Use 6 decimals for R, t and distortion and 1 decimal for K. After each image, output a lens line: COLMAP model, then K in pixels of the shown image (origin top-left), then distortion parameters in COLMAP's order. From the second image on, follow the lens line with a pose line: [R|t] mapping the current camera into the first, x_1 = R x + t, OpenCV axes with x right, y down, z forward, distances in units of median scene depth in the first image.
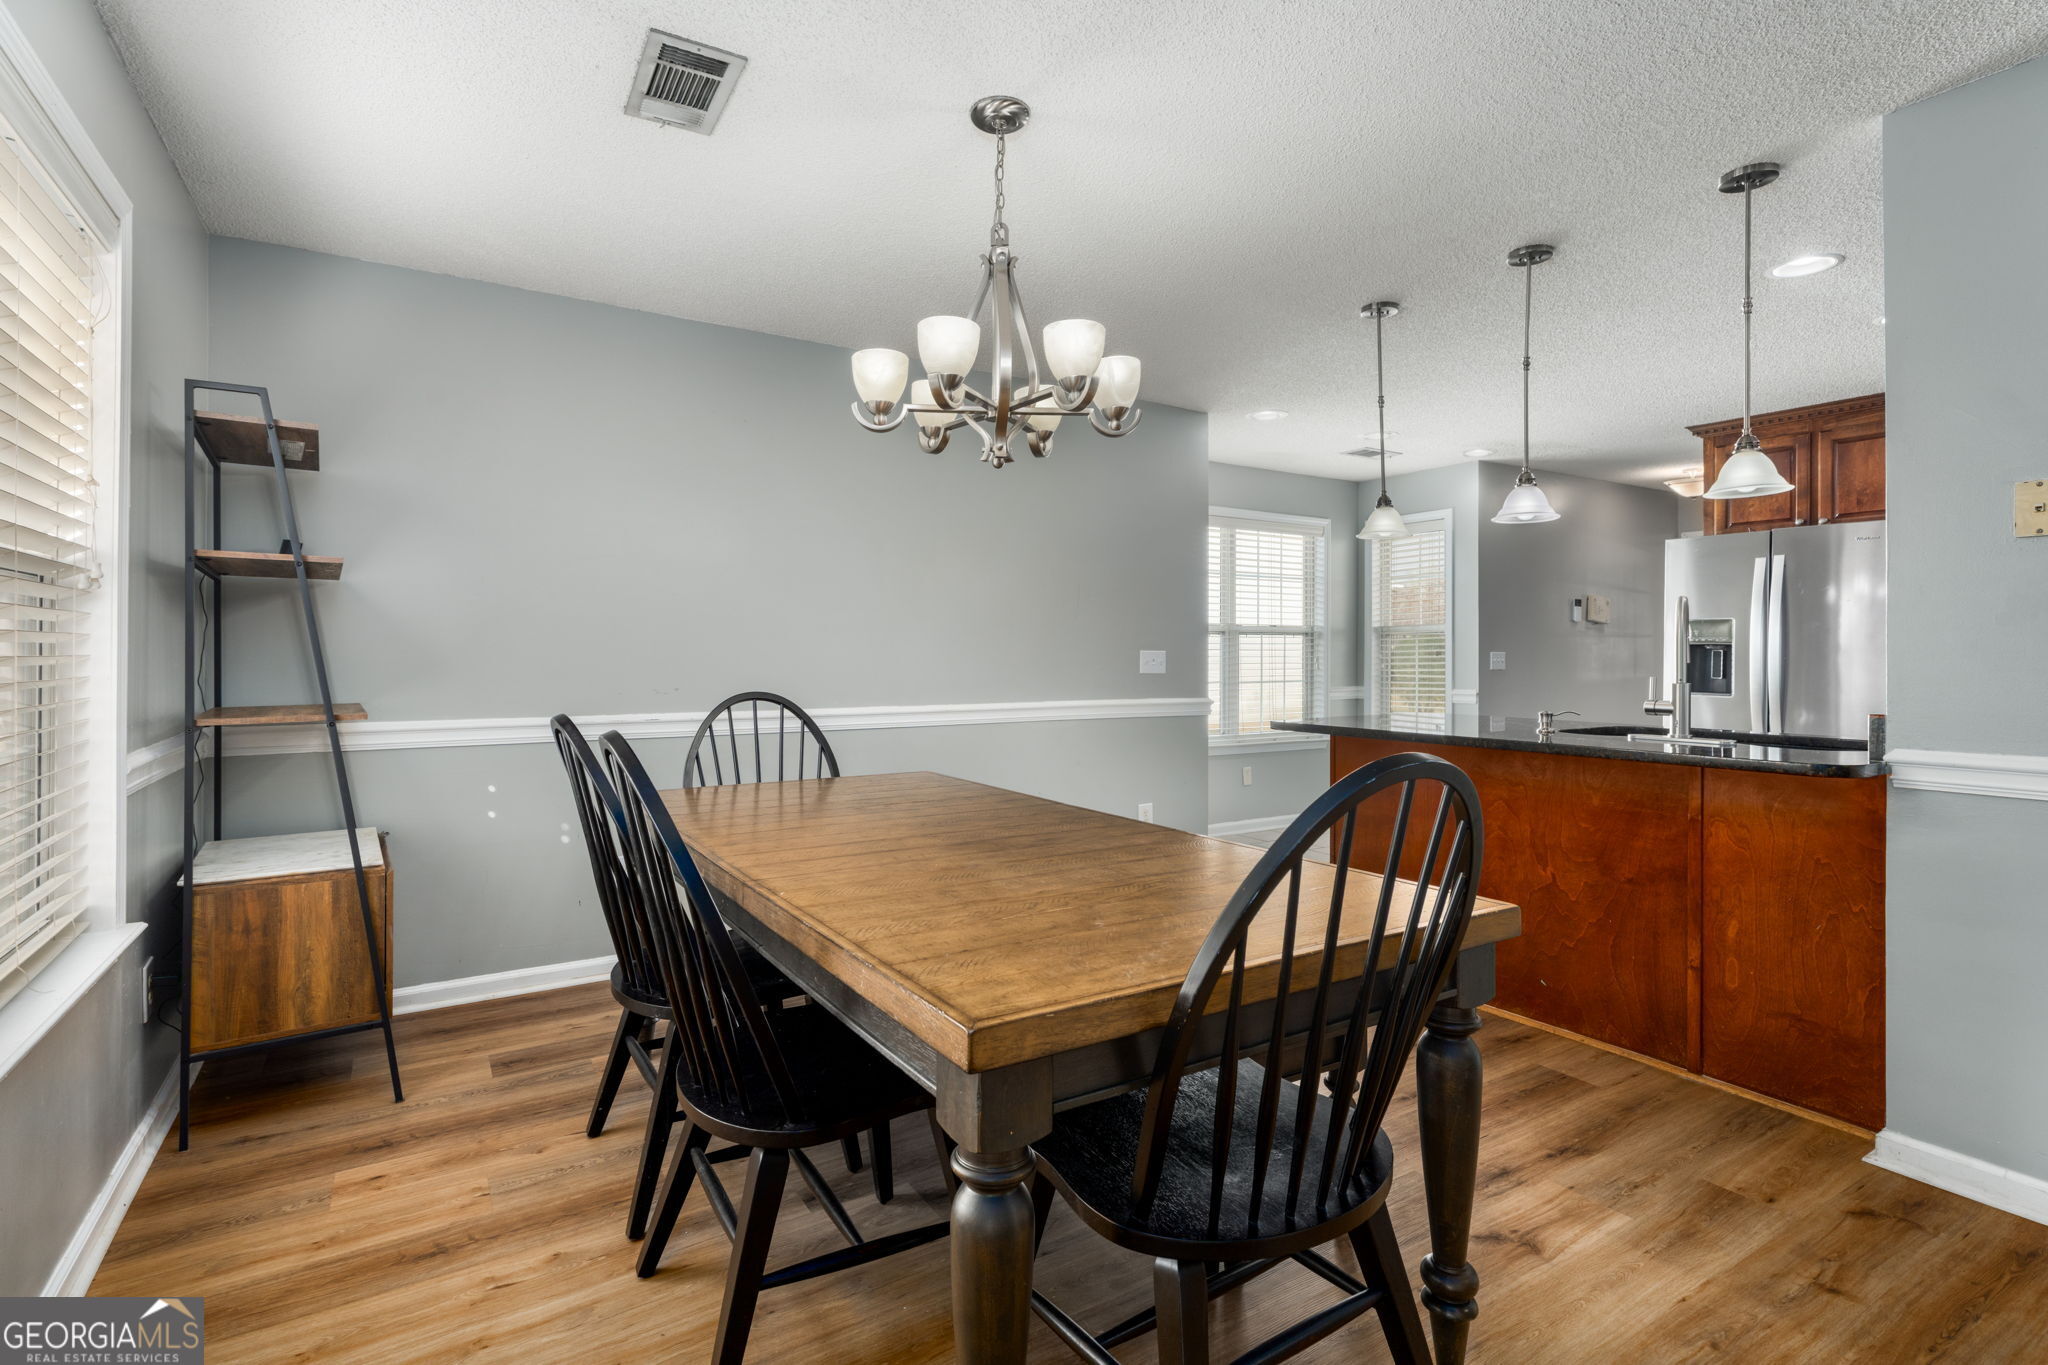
lens RADIAL K [[940.1, 0, 961.5], [0, 940.1, 643.1], [0, 0, 1]] dist [0.004914, 0.000079]
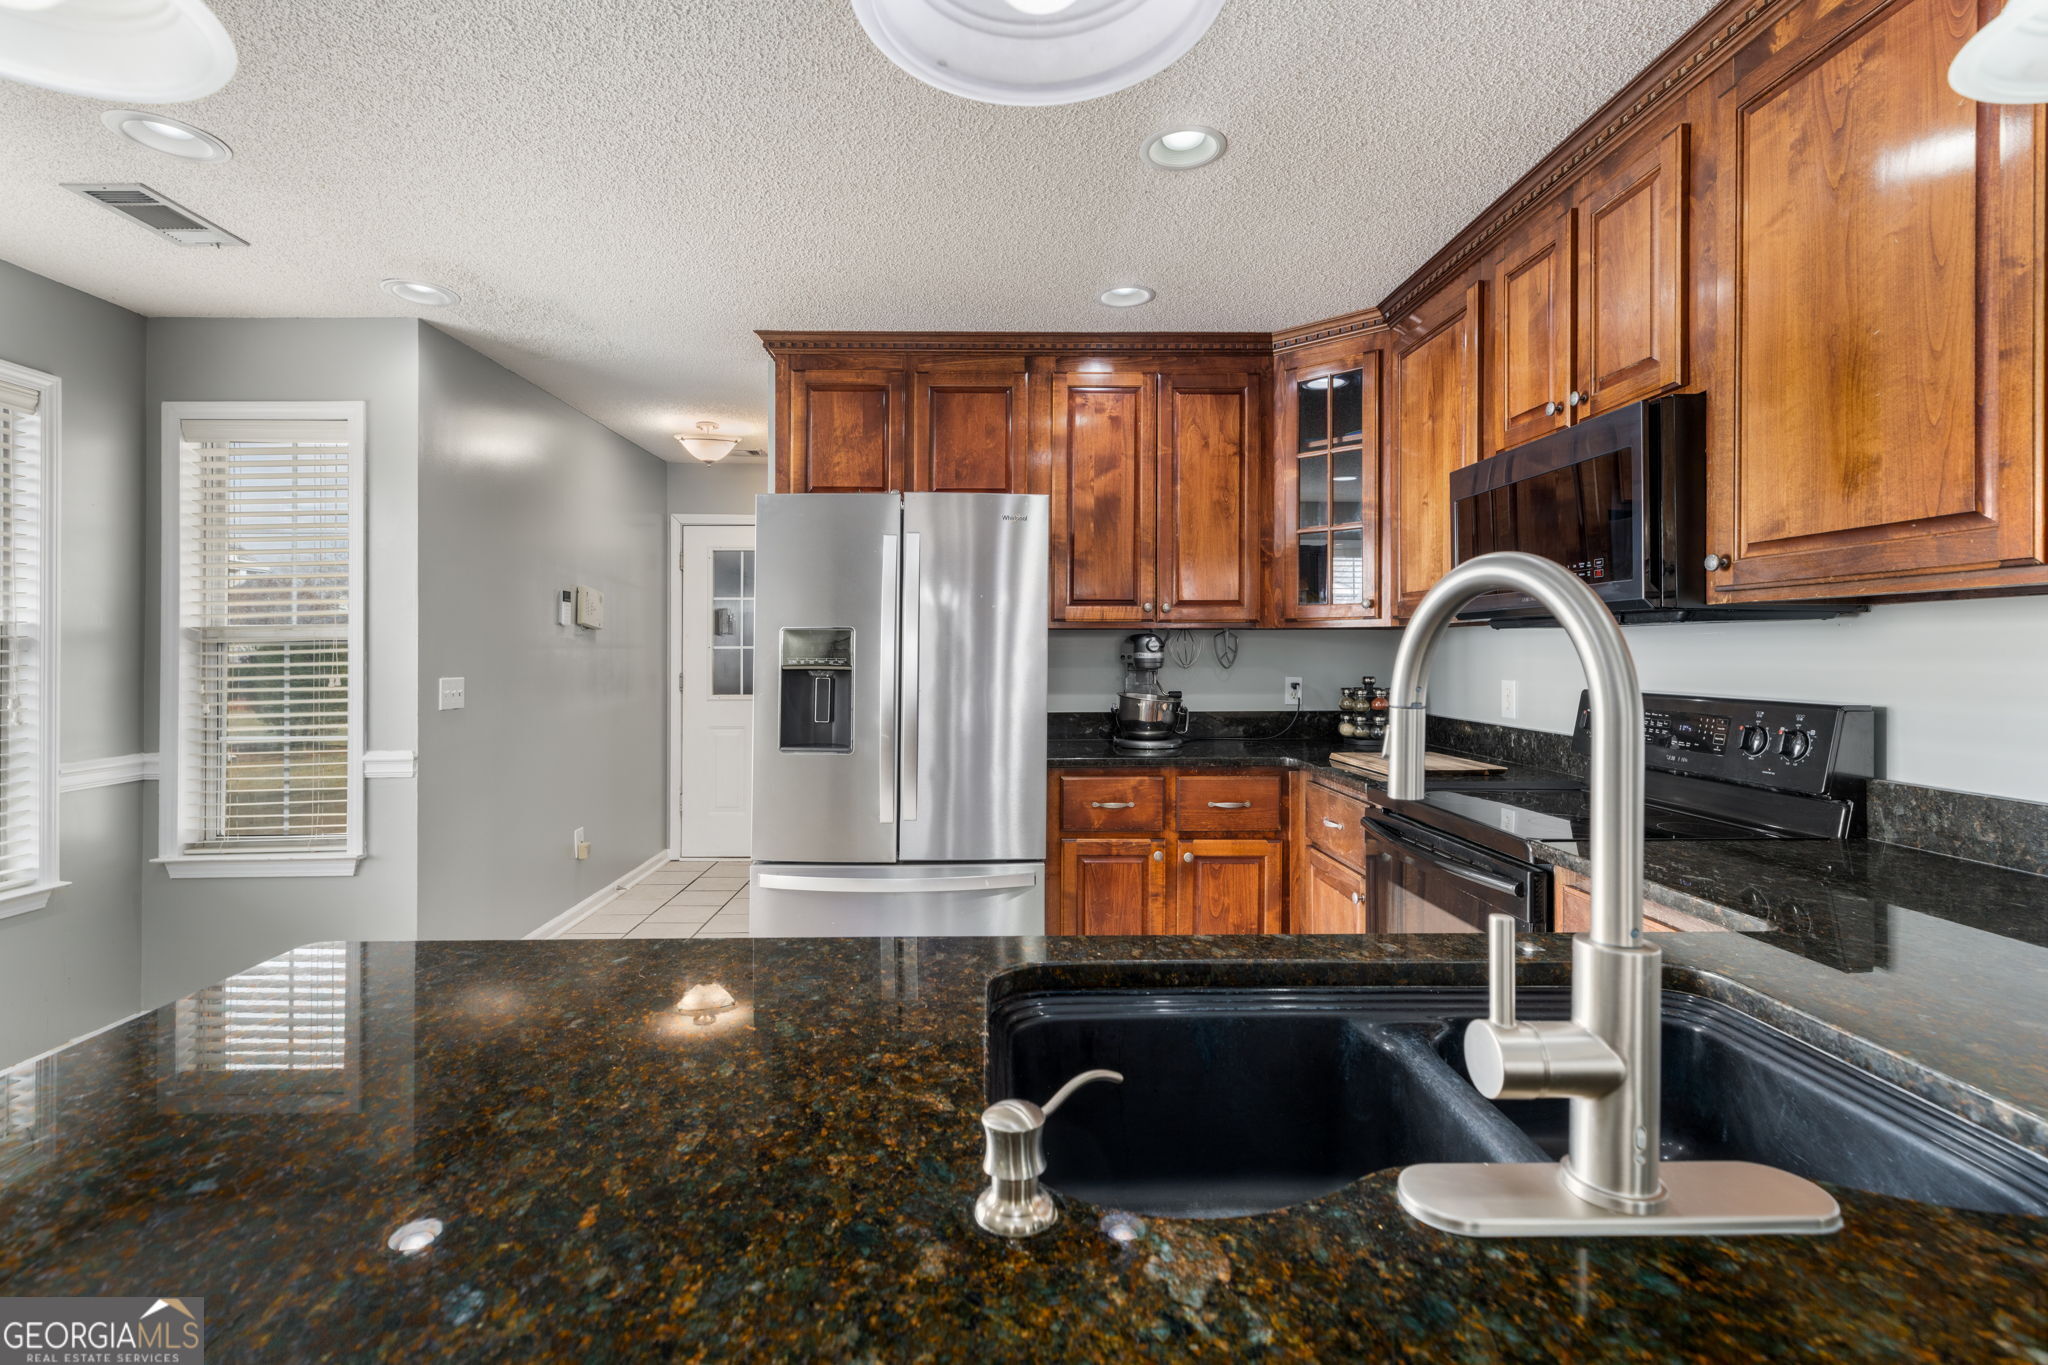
lens RADIAL K [[940.1, 0, 1027.3], [0, 940.1, 644.7], [0, 0, 1]] dist [0.004914, 0.000079]
pose [[0.455785, 0.001015, 0.890089, 0.218087], [-0.003911, 0.999992, 0.000863, -0.011256], [-0.890081, -0.003874, 0.455785, 0.423930]]
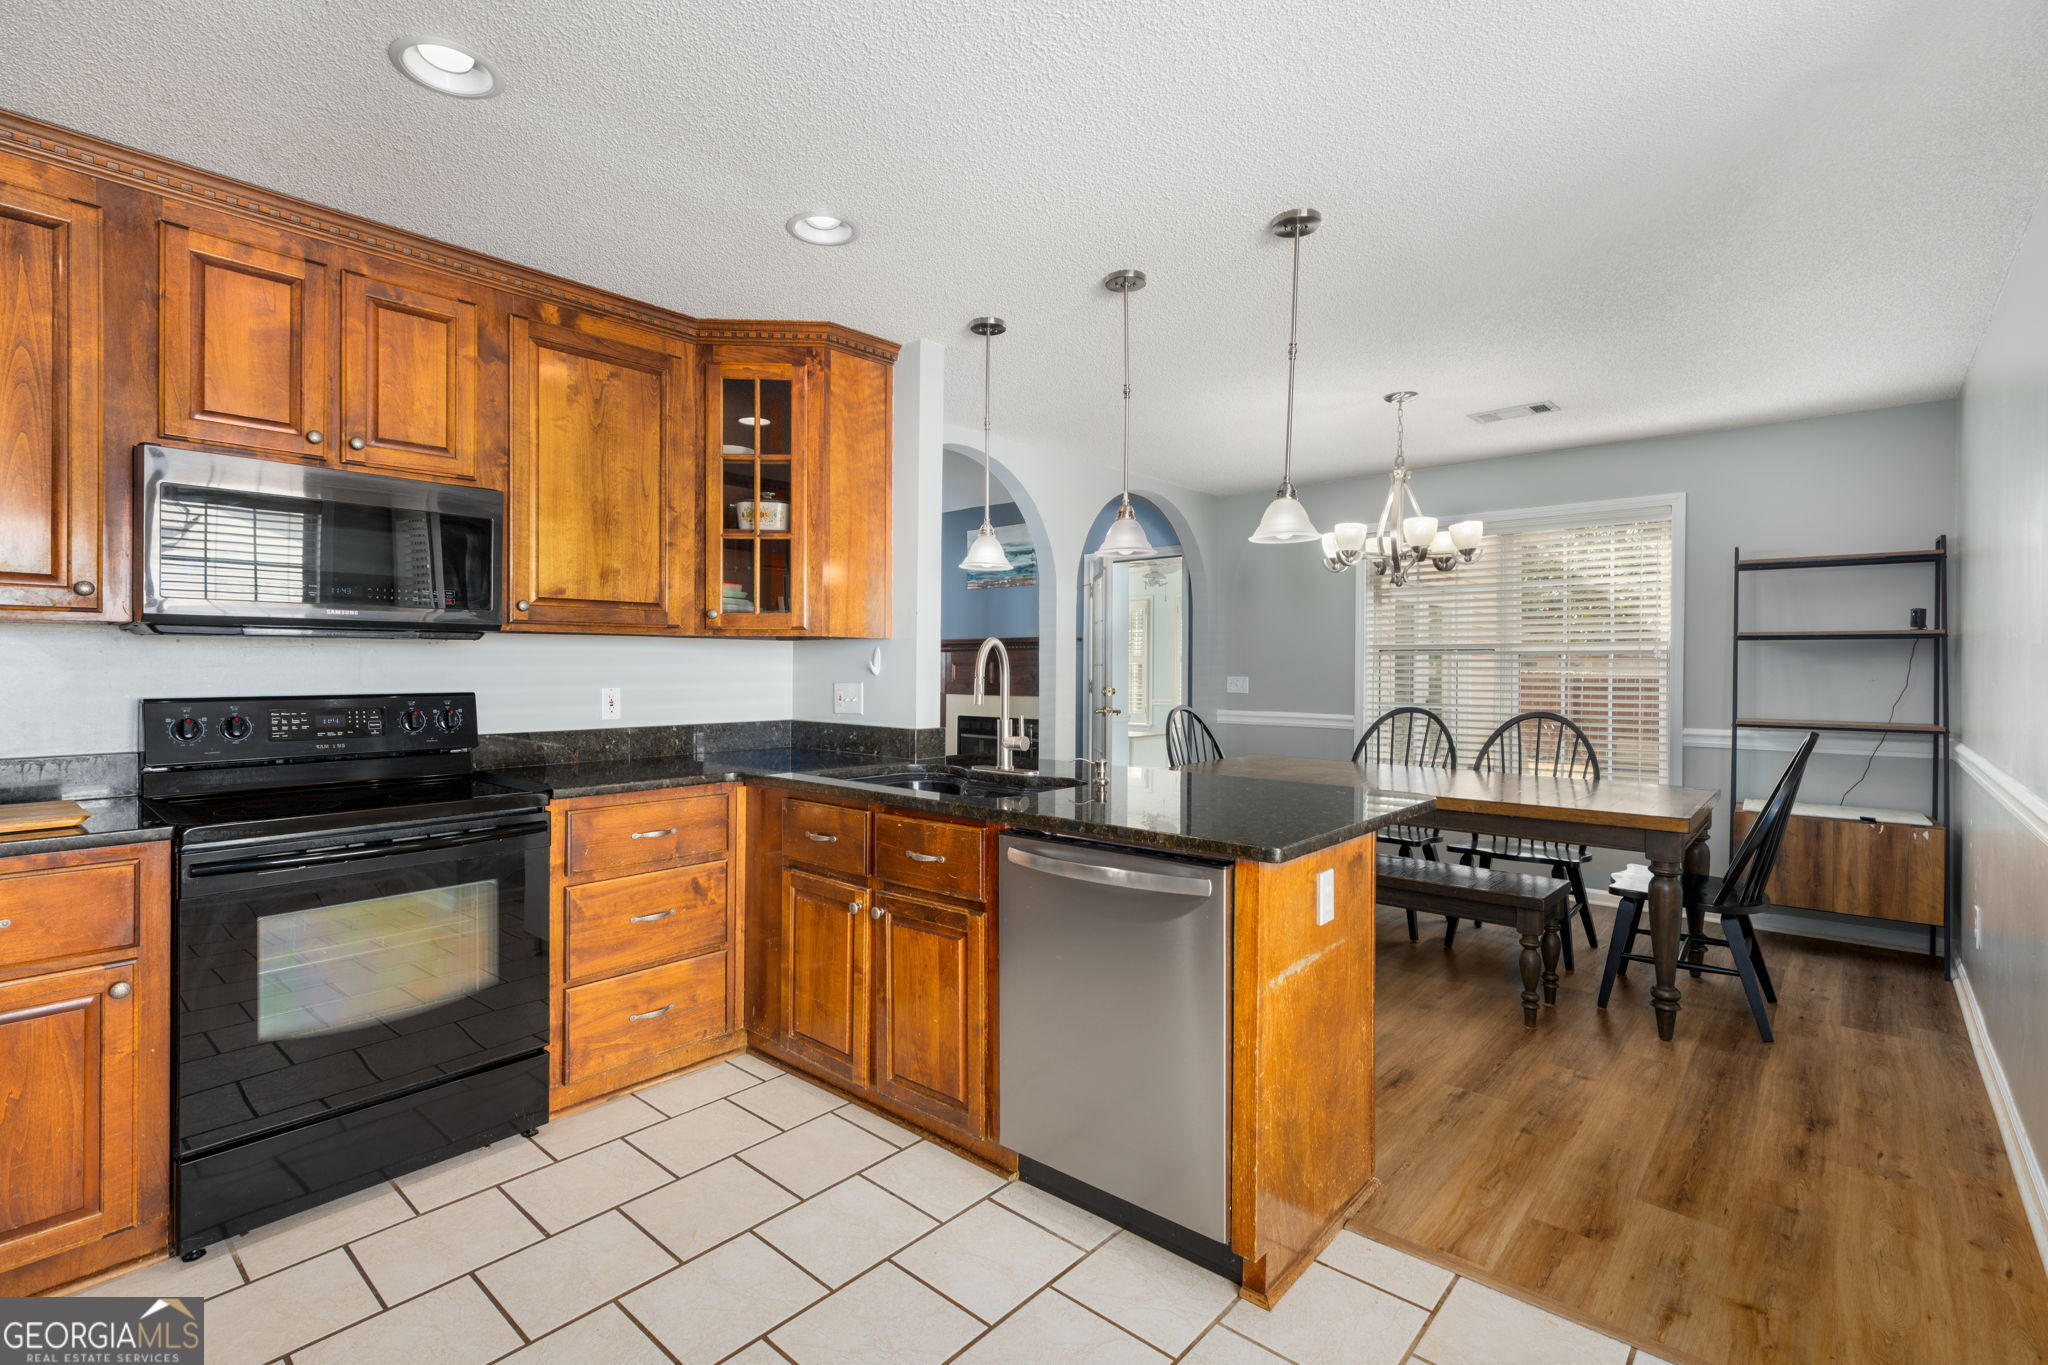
lens RADIAL K [[940.1, 0, 997.2], [0, 940.1, 672.3], [0, 0, 1]] dist [0.004914, 0.000079]
pose [[-0.952125, -0.004309, -0.305678, 0.459028], [-0.005075, 0.999986, 0.001710, -0.006222], [0.305666, 0.003180, -0.952133, 0.836037]]
